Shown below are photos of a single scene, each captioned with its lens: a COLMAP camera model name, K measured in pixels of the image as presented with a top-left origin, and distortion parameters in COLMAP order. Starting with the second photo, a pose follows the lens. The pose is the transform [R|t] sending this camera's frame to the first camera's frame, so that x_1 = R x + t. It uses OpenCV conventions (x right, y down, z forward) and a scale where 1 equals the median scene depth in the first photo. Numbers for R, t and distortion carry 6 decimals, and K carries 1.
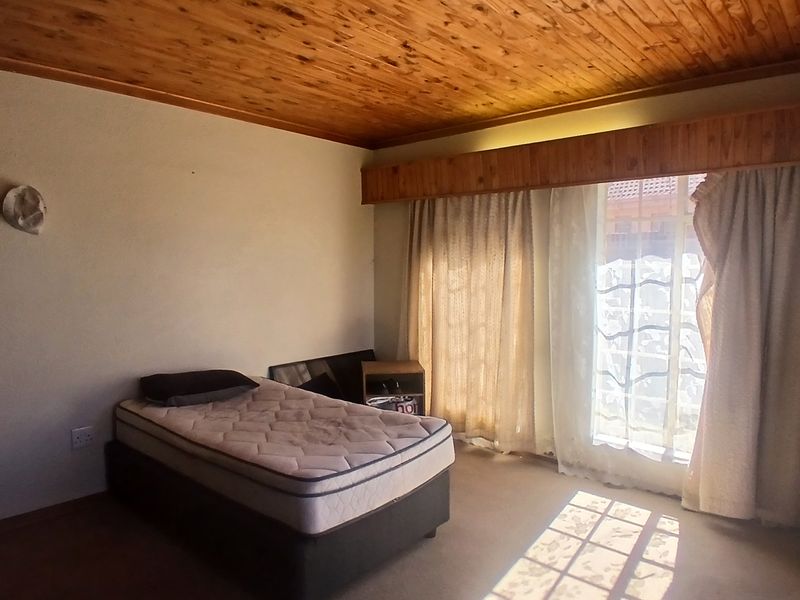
lens RADIAL K [[537.4, 0, 400.0], [0, 537.4, 300.0], [0, 0, 1]] dist [0.017562, -0.062496]
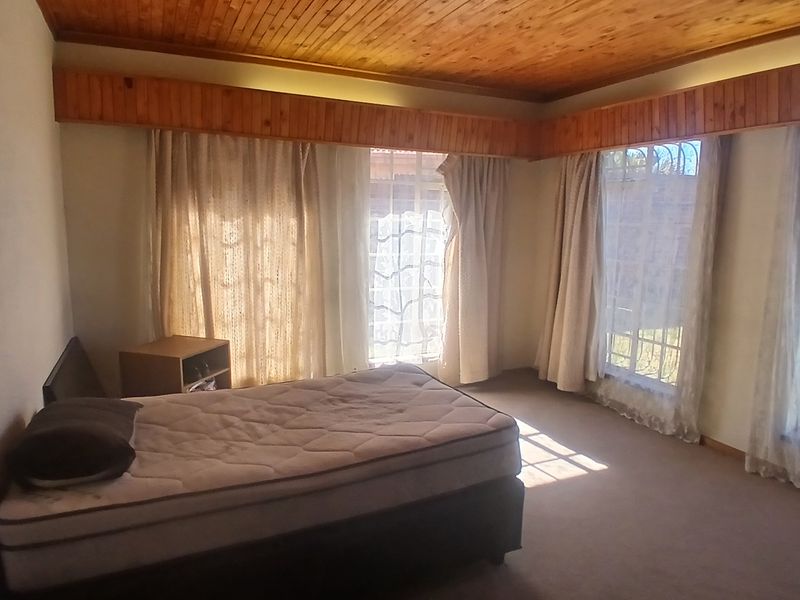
lens RADIAL K [[537.4, 0, 400.0], [0, 537.4, 300.0], [0, 0, 1]] dist [0.017562, -0.062496]
pose [[0.386127, -0.127835, 0.913545, -0.727386], [0.049226, 0.991795, 0.117978, -0.023089], [-0.921131, -0.000584, 0.389252, 0.492089]]
